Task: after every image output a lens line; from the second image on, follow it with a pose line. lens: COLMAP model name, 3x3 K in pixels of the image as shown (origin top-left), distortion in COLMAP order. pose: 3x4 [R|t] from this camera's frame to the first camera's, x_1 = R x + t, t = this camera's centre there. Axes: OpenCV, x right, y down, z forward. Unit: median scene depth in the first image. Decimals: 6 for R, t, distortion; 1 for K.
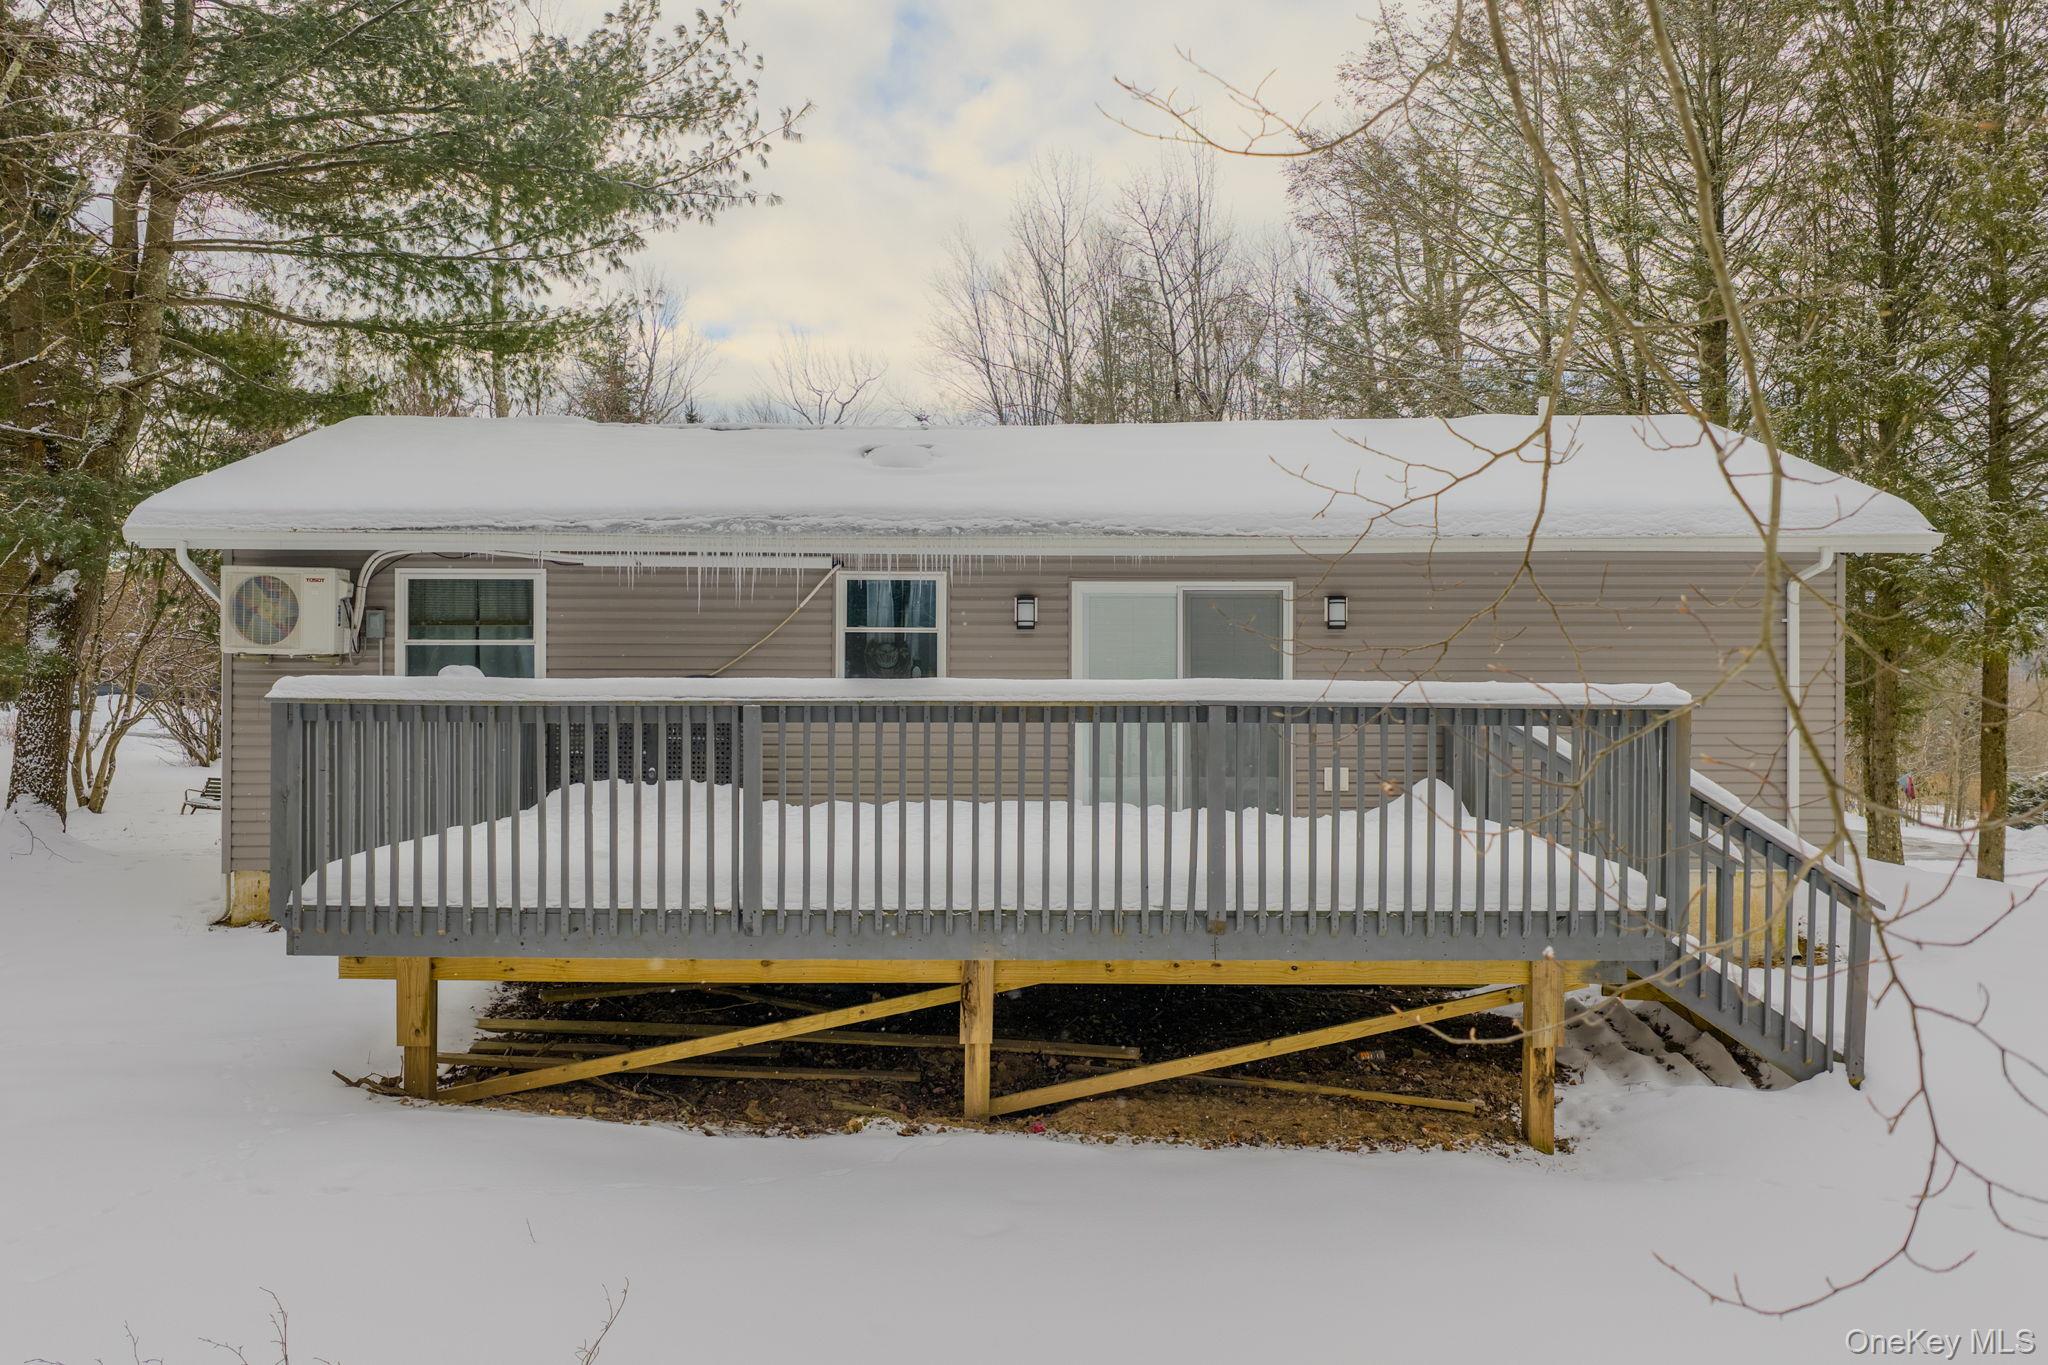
lens RADIAL K [[1716.5, 0, 1030.2], [0, 1716.5, 704.9], [0, 0, 1]] dist [0.023032, -0.027393]
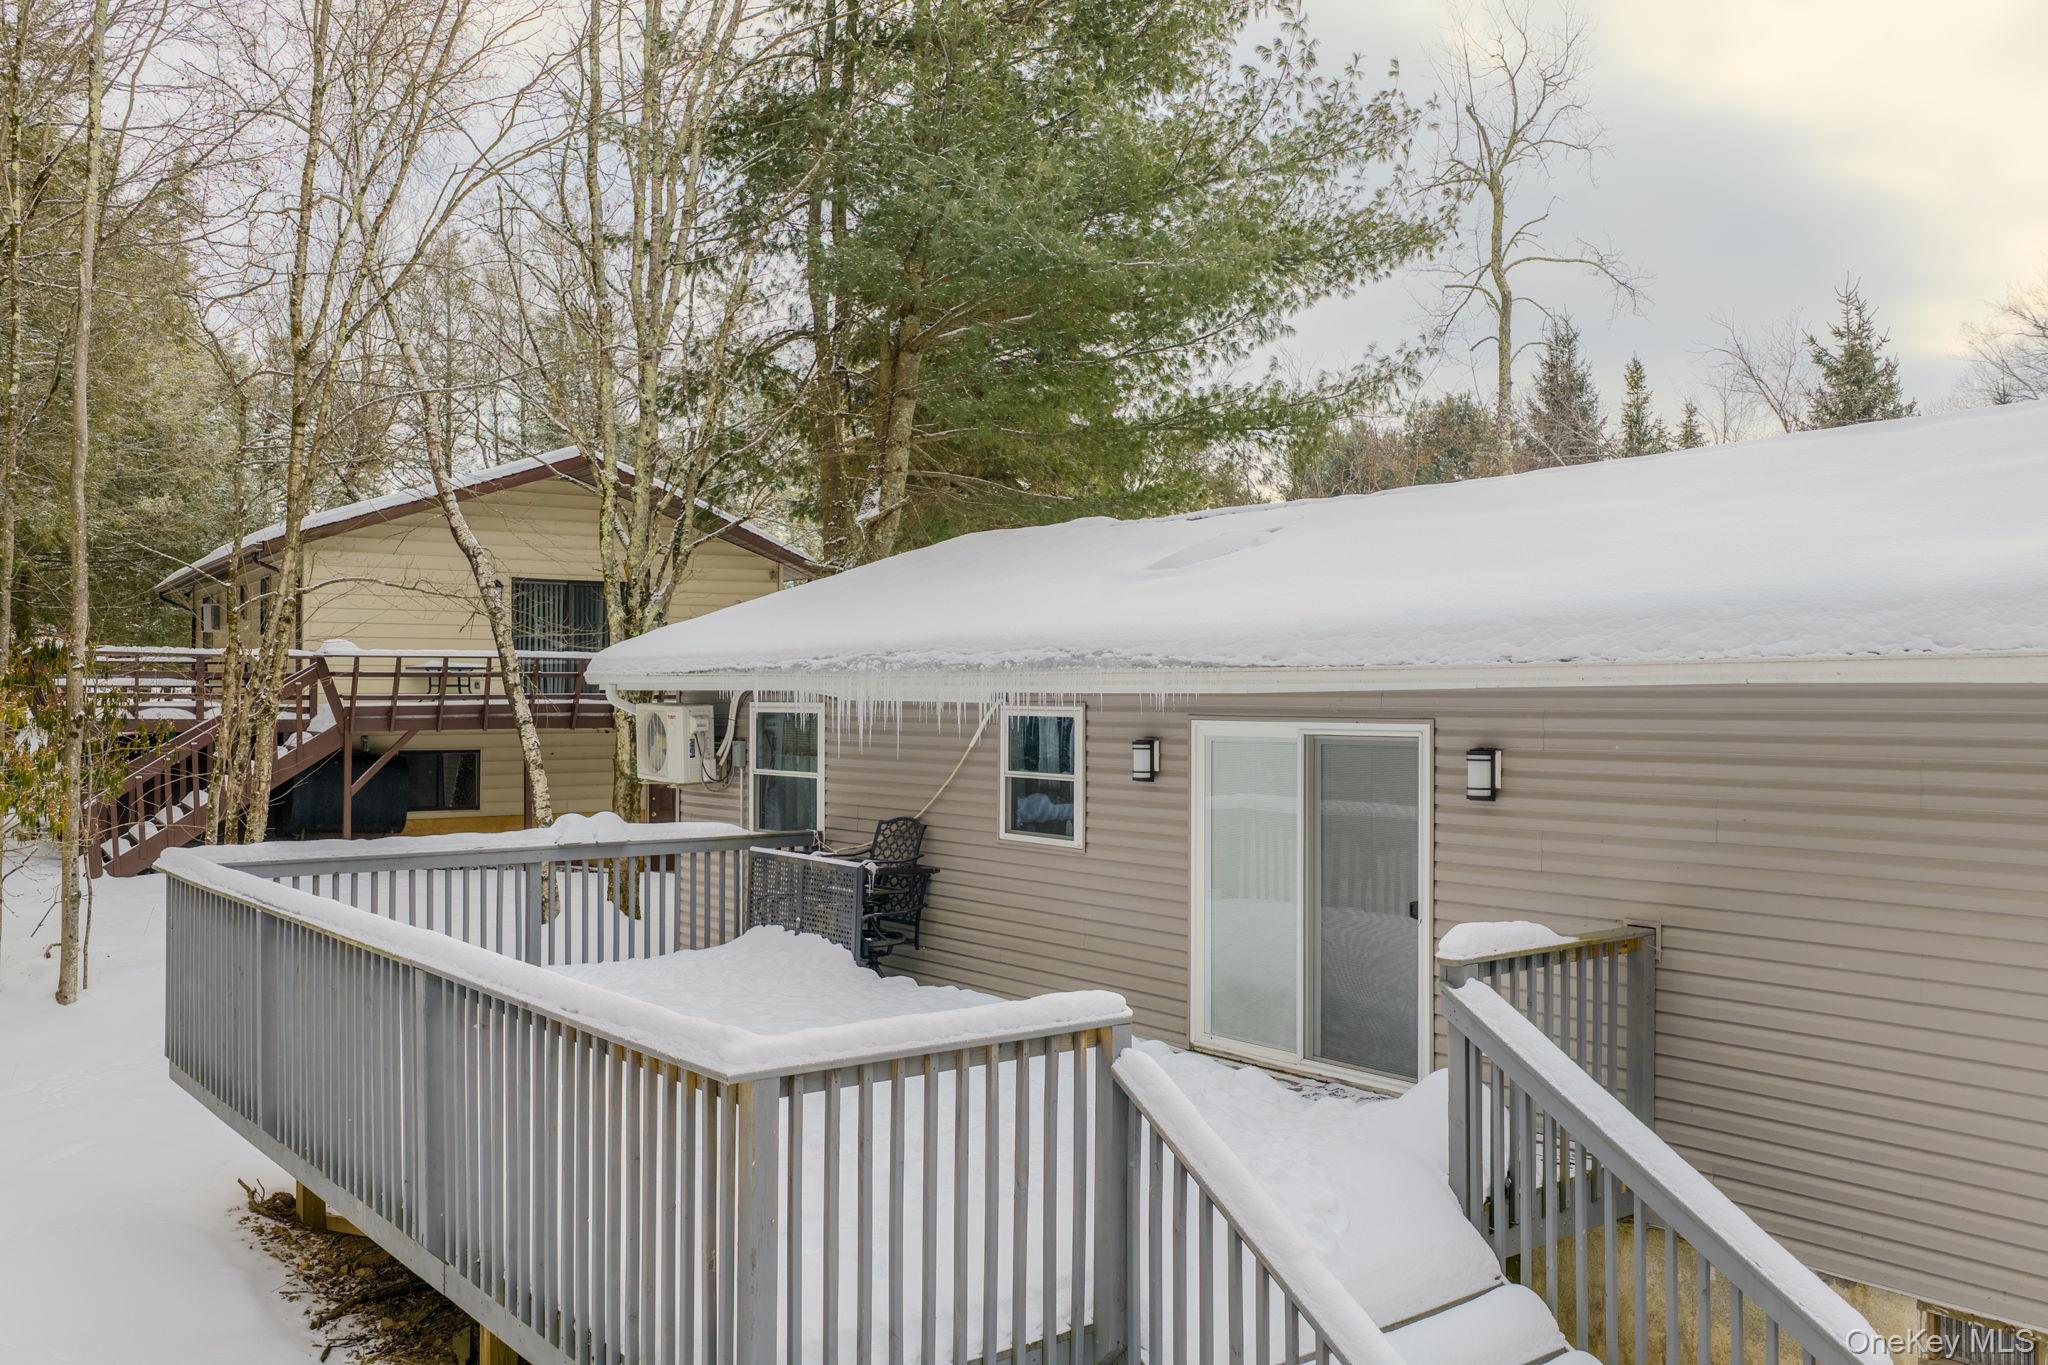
lens RADIAL K [[1716.5, 0, 1026.9], [0, 1716.5, 686.4], [0, 0, 1]] dist [0.023032, -0.027393]
pose [[0.607682, -0.003478, -0.794173, 0.585221], [-0.007633, 0.999919, -0.010219, -0.078950], [0.794143, 0.012272, 0.607606, 0.482685]]
